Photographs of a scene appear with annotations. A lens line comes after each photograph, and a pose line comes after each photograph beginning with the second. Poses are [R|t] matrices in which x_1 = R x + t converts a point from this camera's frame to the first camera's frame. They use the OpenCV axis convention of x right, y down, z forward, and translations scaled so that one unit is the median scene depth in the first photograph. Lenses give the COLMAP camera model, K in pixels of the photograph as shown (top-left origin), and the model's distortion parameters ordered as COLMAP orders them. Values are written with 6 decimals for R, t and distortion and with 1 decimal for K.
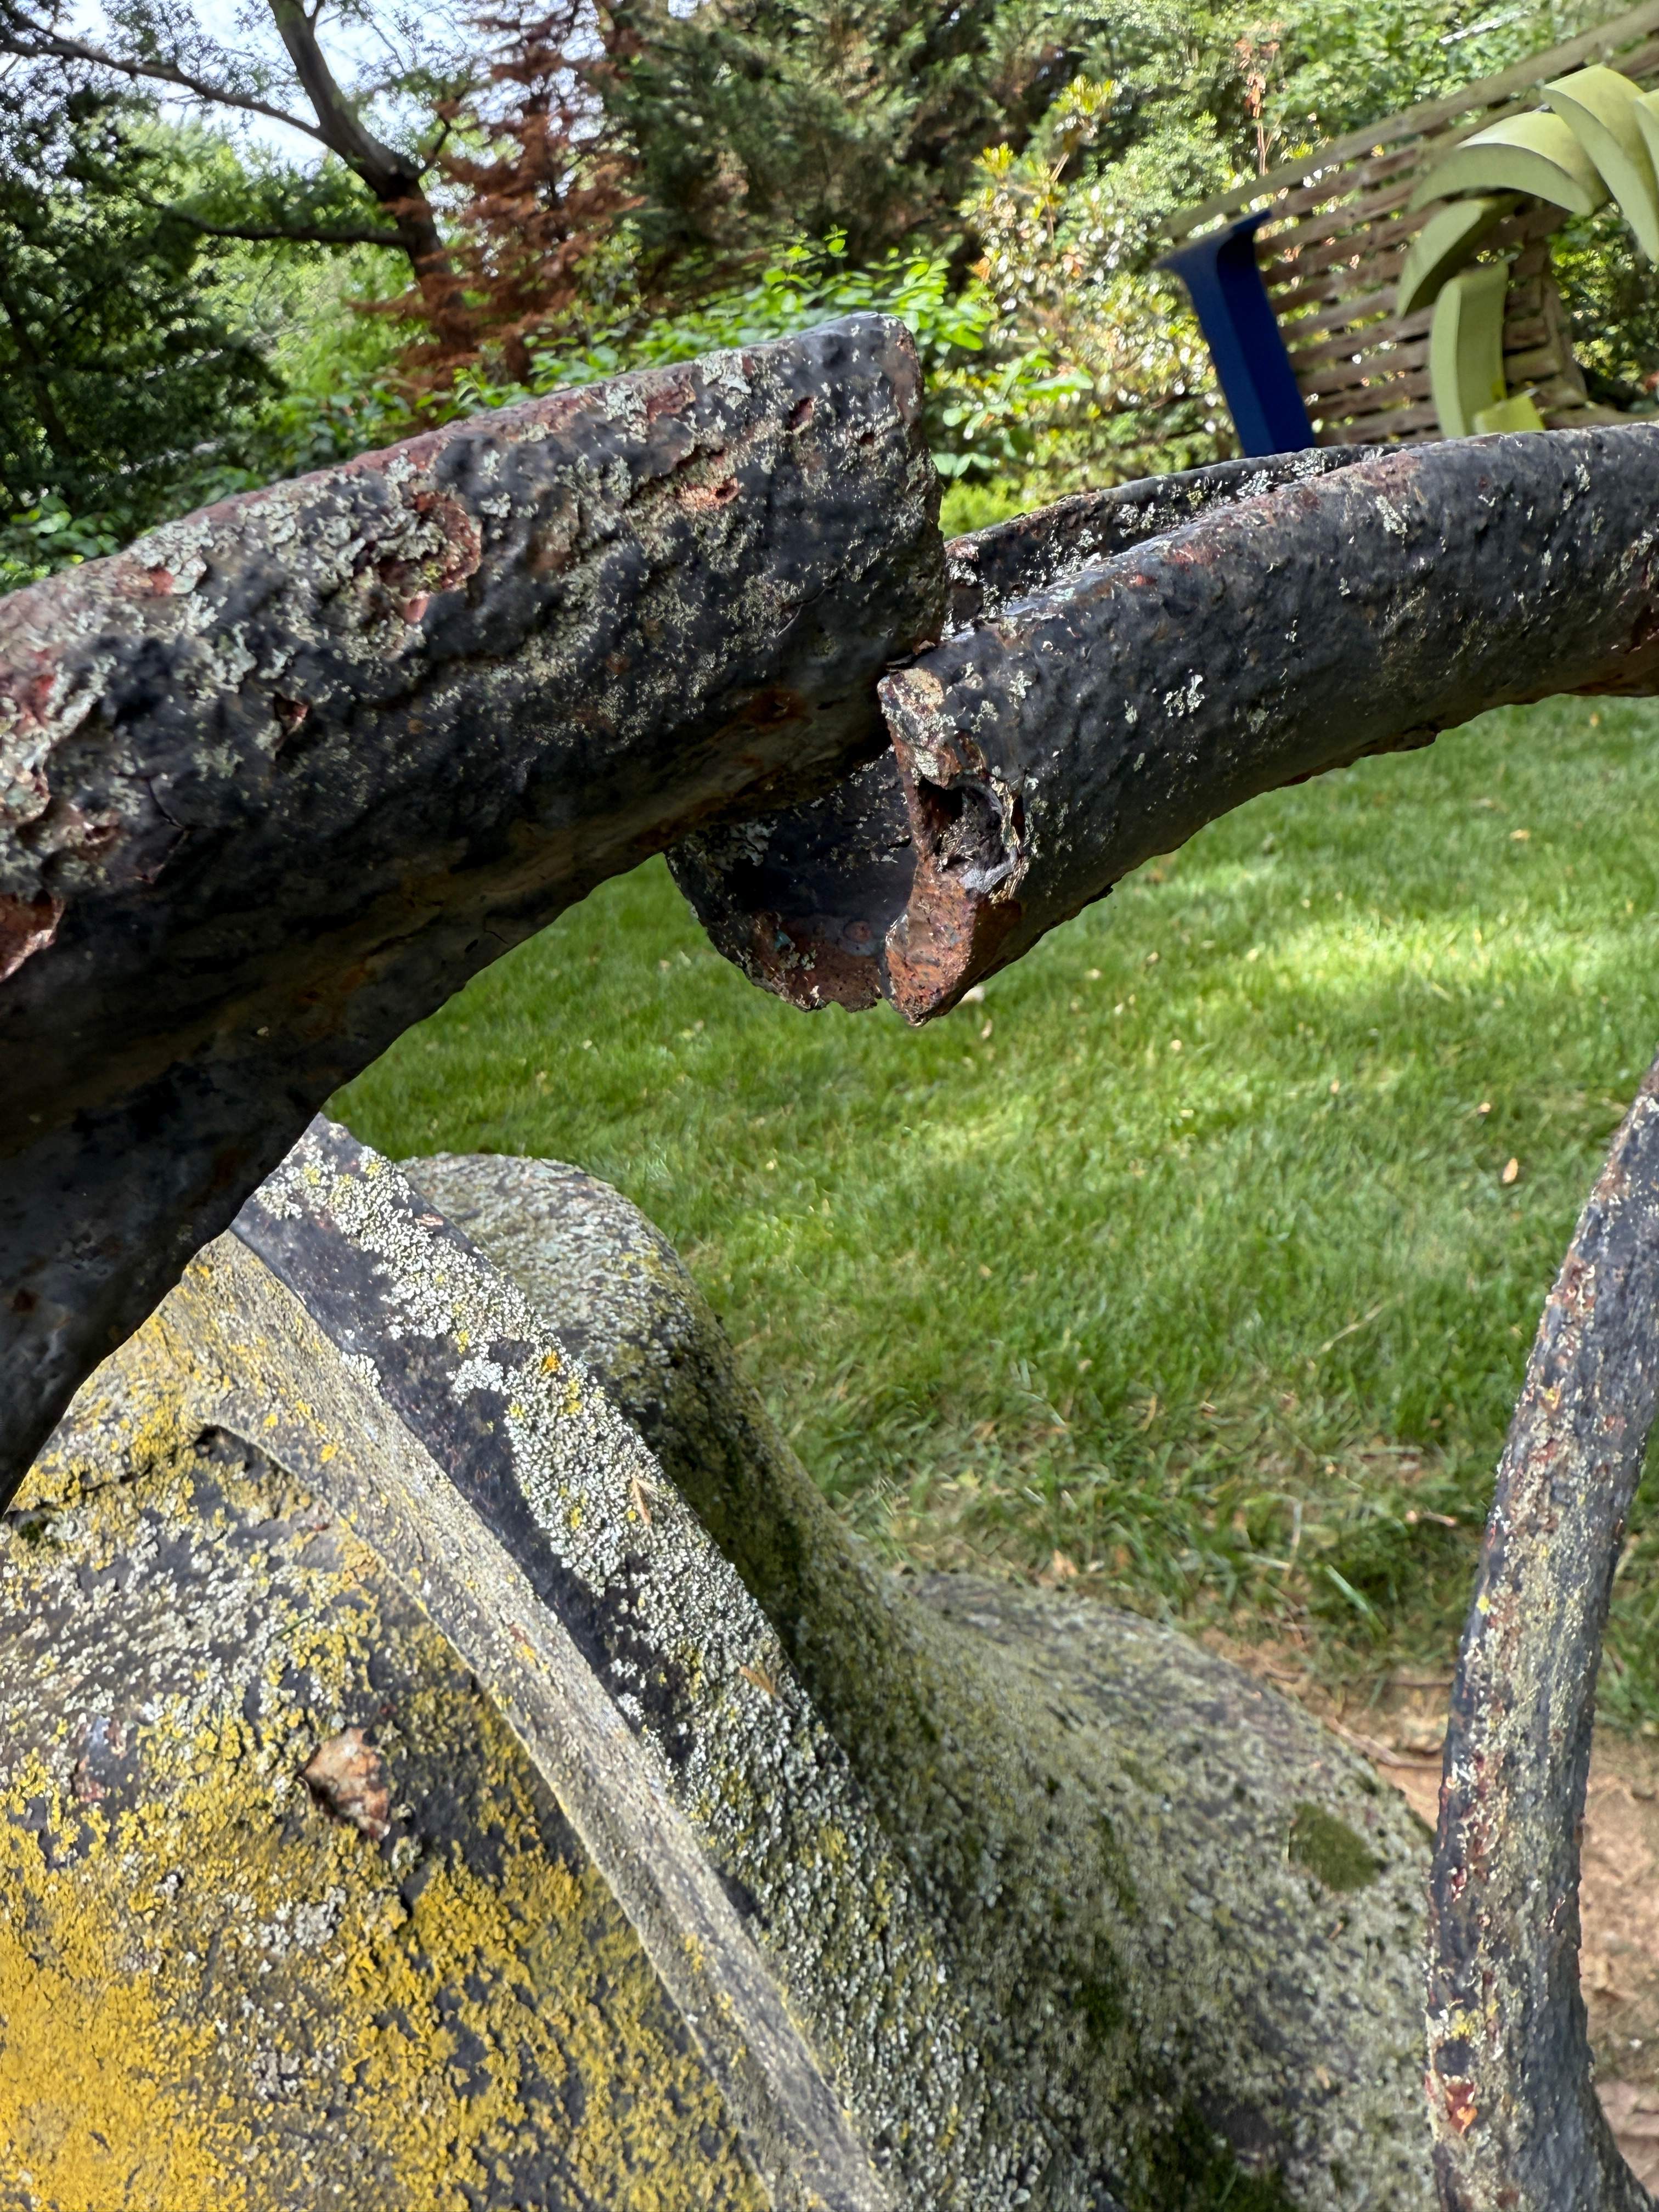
lens RADIAL K [[1748.3, 0, 844.3], [0, 1748.3, 1094.1], [0, 0, 1]] dist [0.022139, 0.002067]
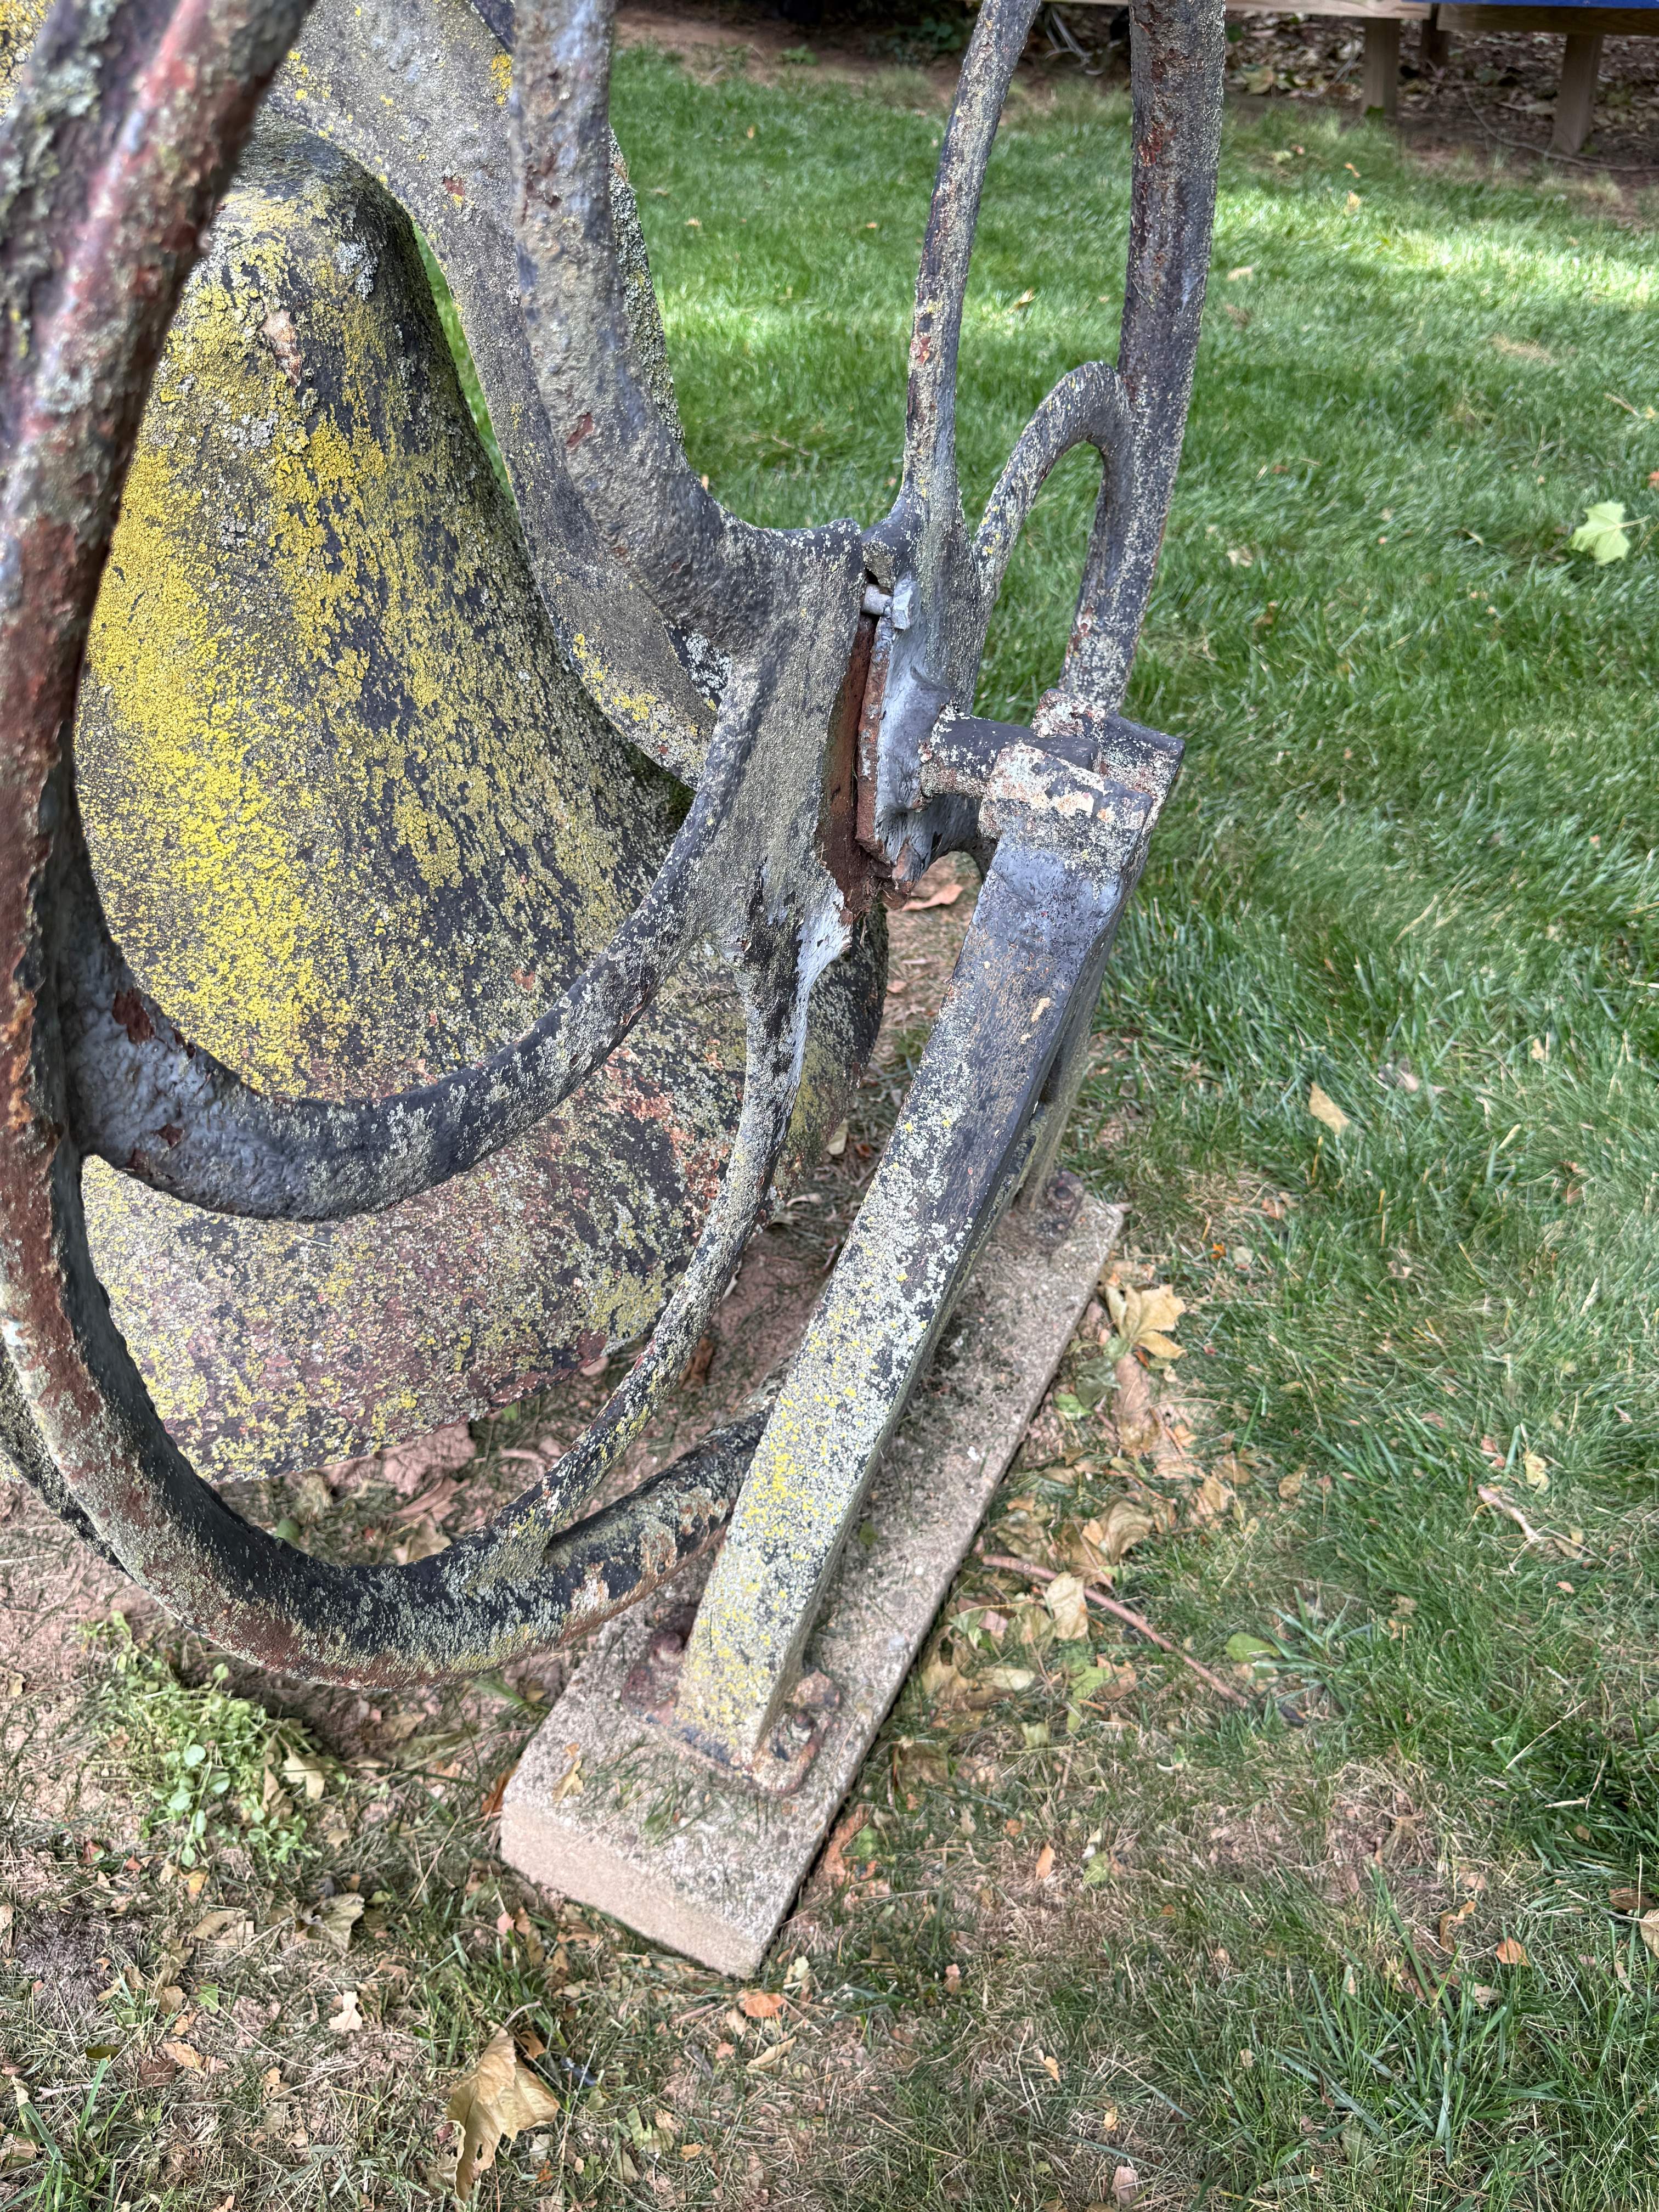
lens RADIAL K [[1702.1, 0, 830.9], [0, 1702.1, 1111.9], [0, 0, 1]] dist [-0.030513, -0.007148]
pose [[0.888761, -0.085230, 0.450378, -0.587727], [-0.063562, 0.950152, 0.305241, 0.549336], [-0.453943, -0.299913, 0.839040, -0.794472]]
